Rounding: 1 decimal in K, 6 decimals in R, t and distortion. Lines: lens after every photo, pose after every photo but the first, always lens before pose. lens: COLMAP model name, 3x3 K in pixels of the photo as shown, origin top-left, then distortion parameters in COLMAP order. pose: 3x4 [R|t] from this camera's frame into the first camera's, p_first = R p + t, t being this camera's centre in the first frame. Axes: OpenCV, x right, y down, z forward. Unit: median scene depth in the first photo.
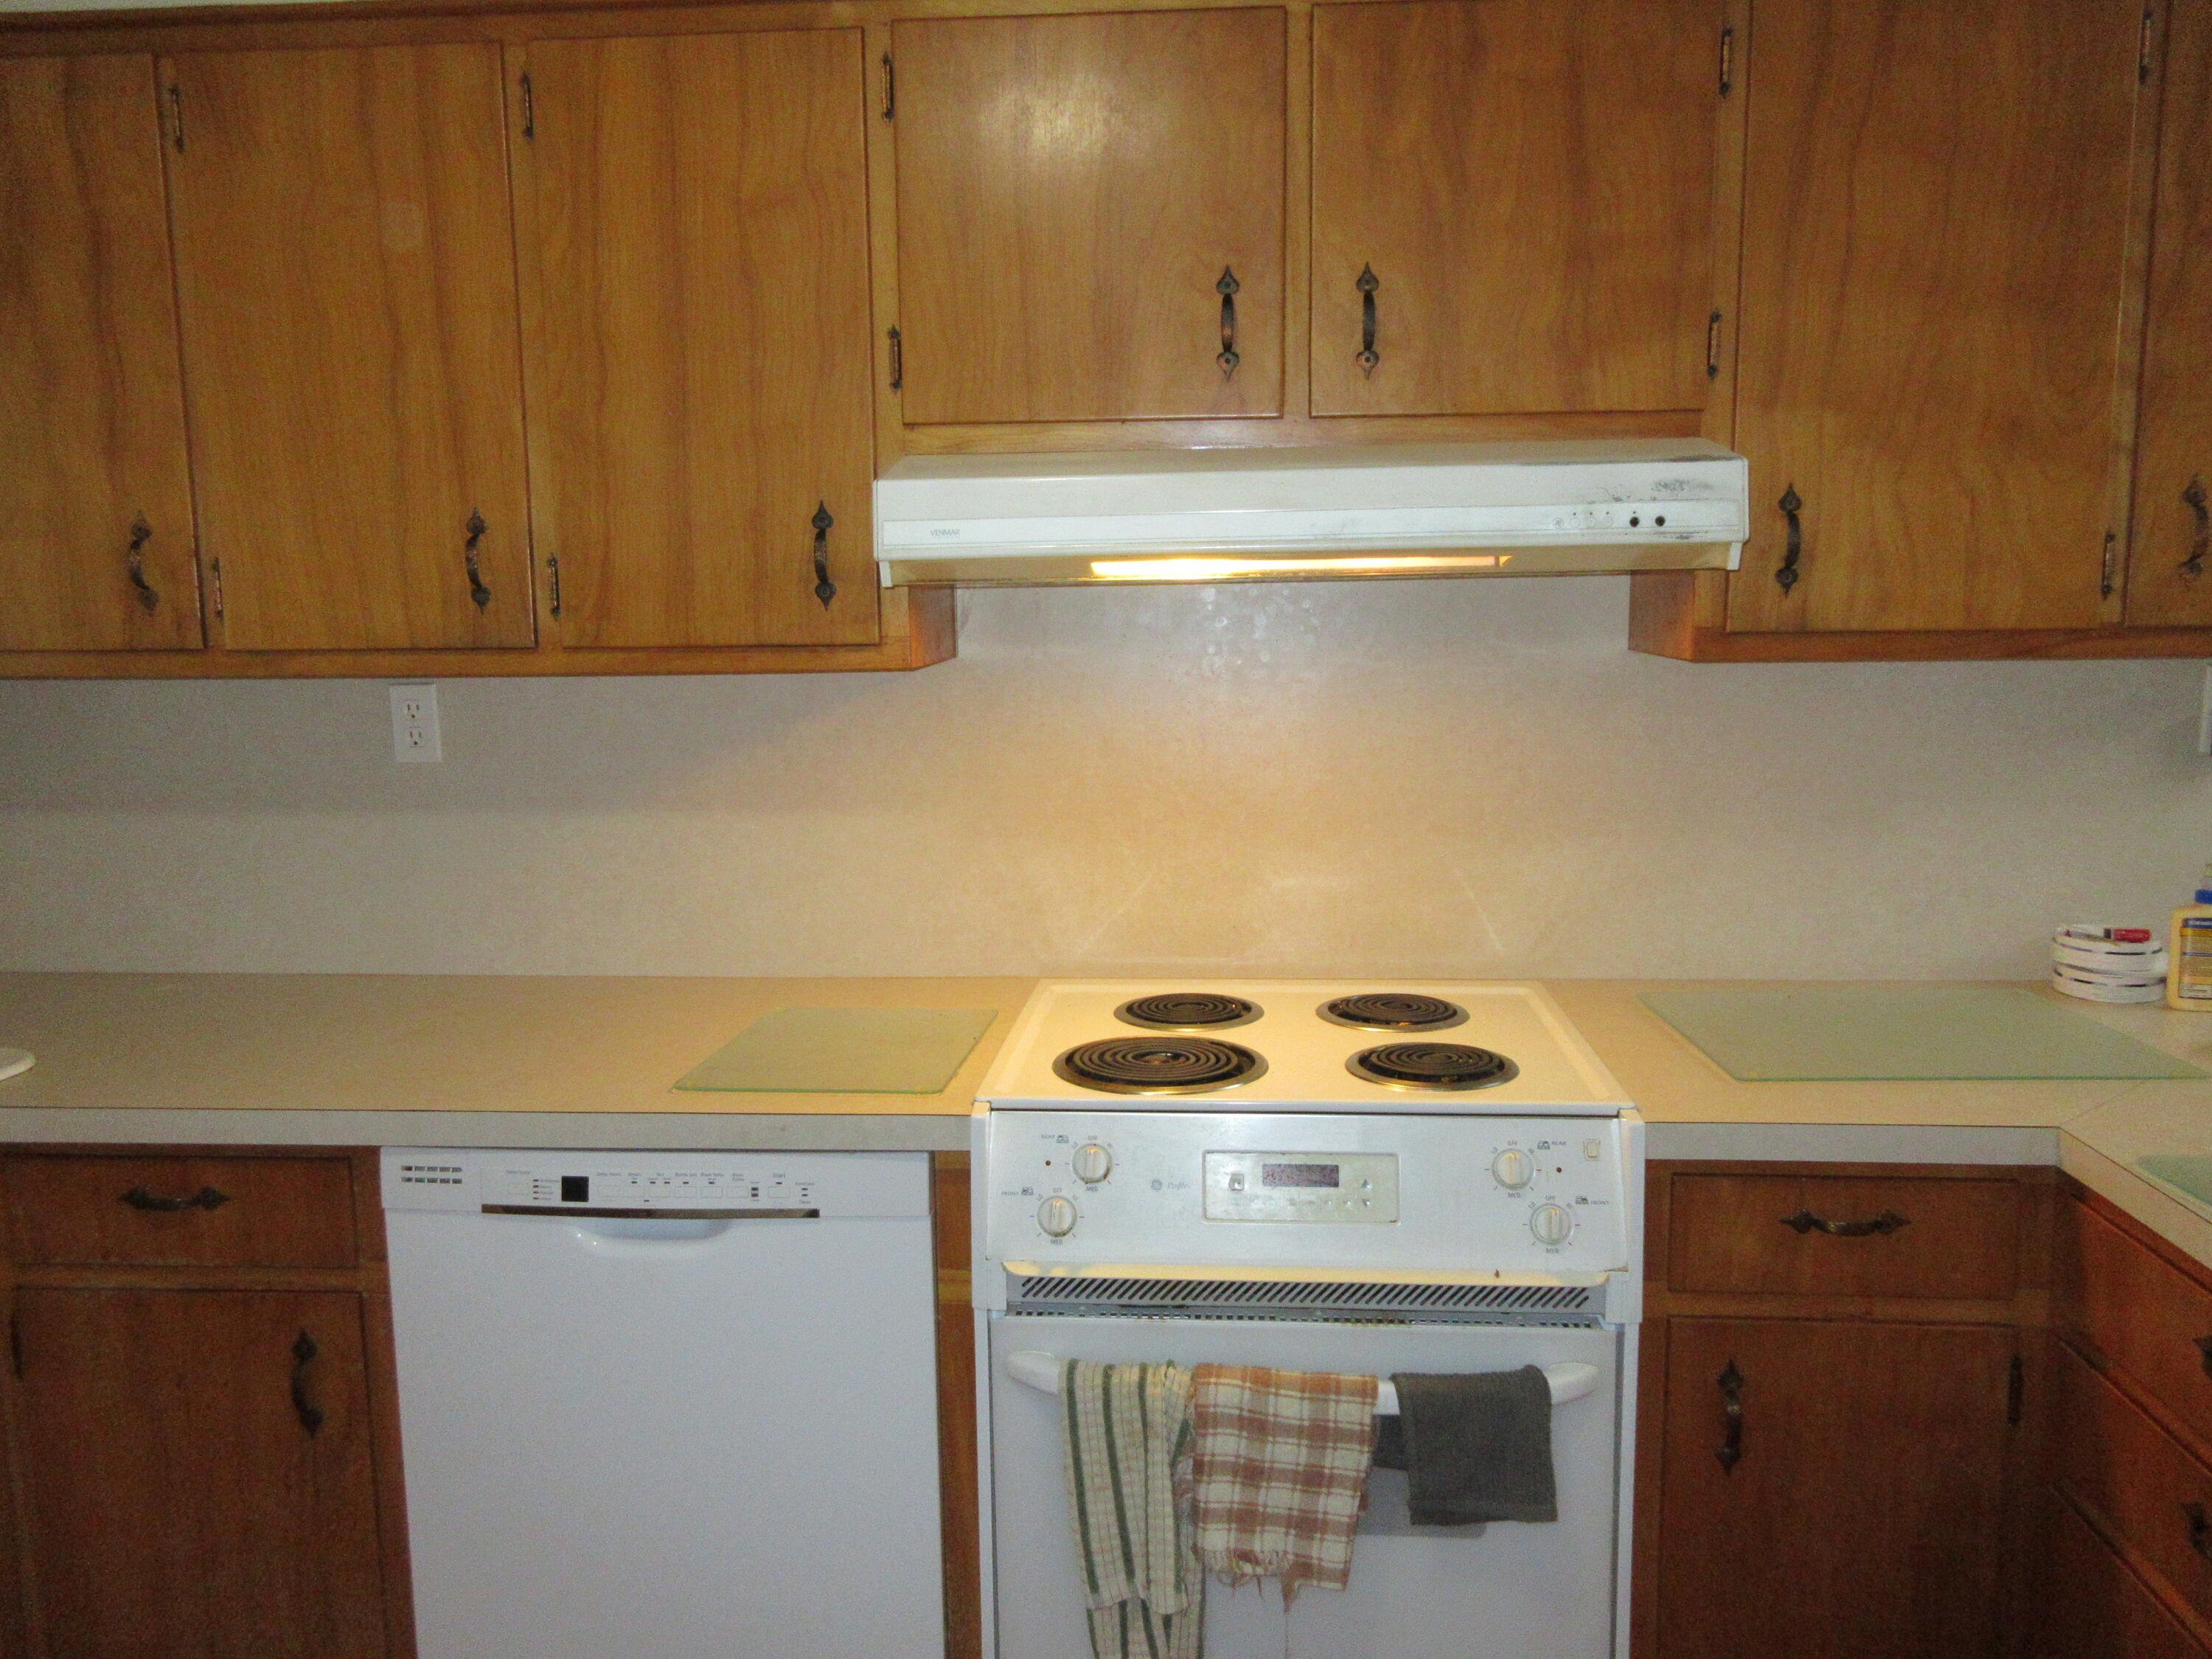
lens RADIAL K [[1656.6, 0, 1108.5], [0, 1656.6, 846.1], [0, 0, 1]] dist [0.009524, 0.000809]
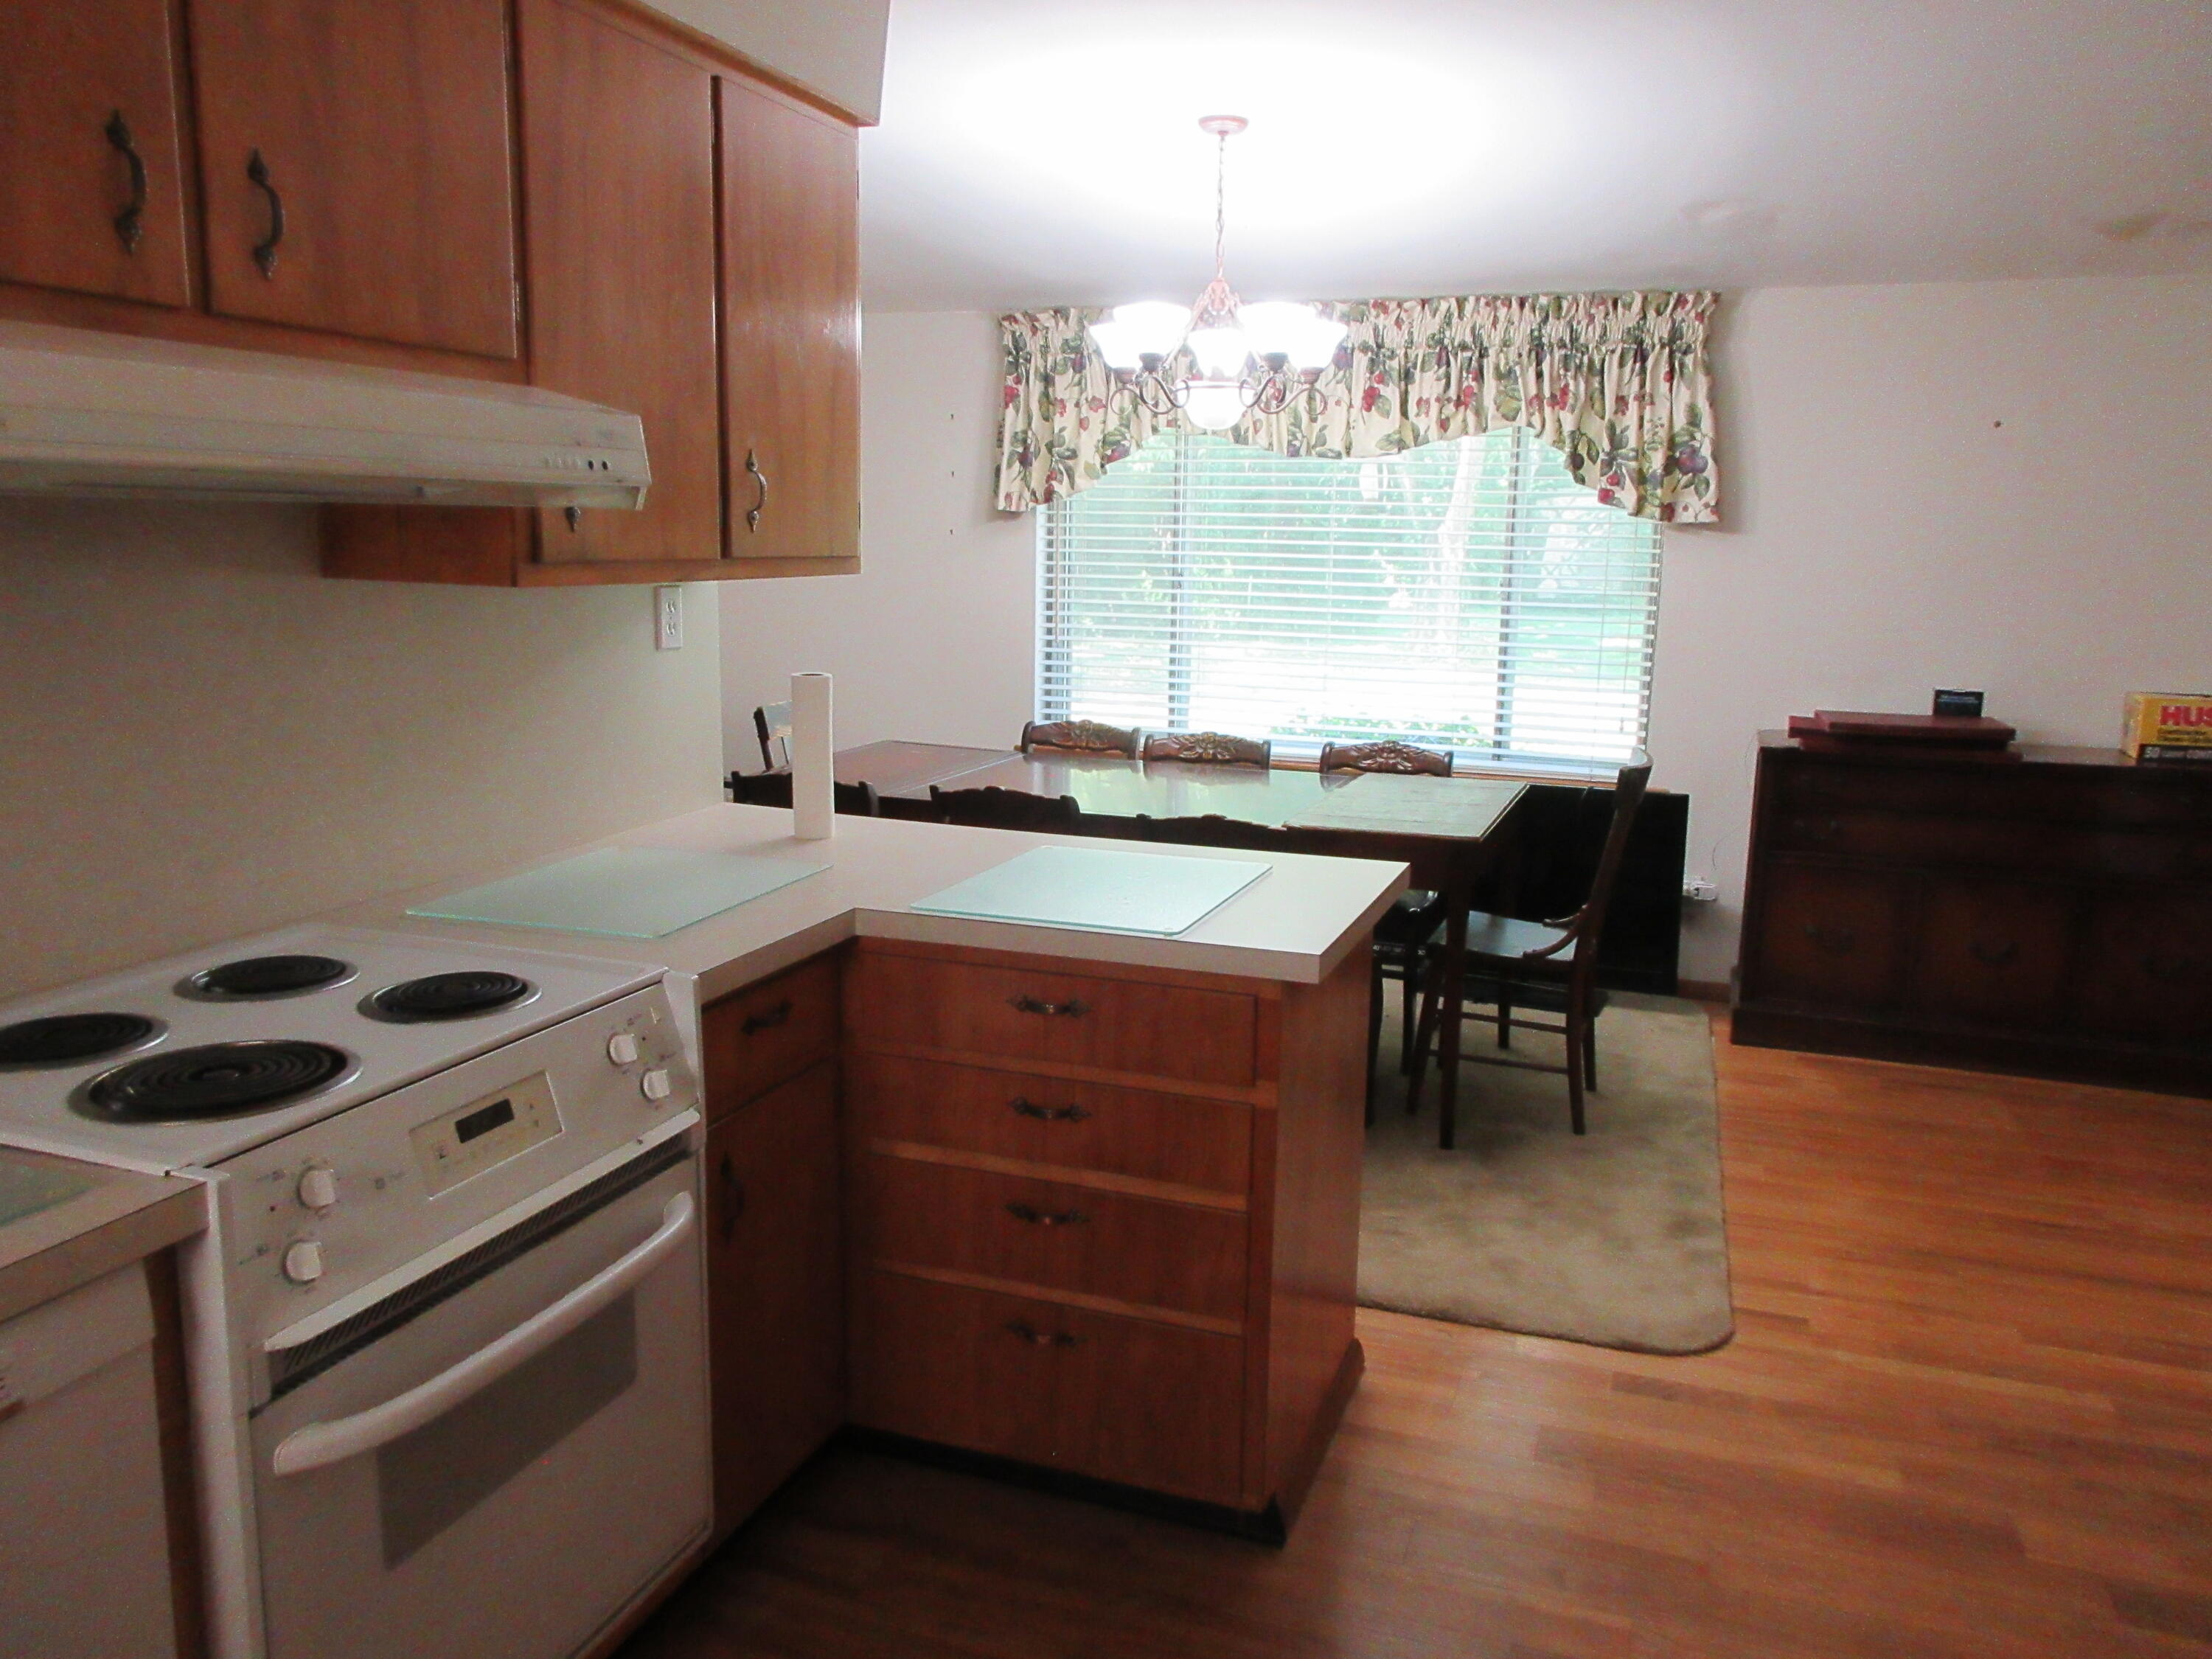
lens RADIAL K [[1656.6, 0, 1115.9], [0, 1656.6, 833.6], [0, 0, 1]] dist [0.009524, 0.000809]
pose [[0.267706, -0.156048, 0.950780, -0.683126], [0.114805, 0.984933, 0.129328, -0.051952], [-0.956637, 0.074533, 0.281587, 0.349301]]
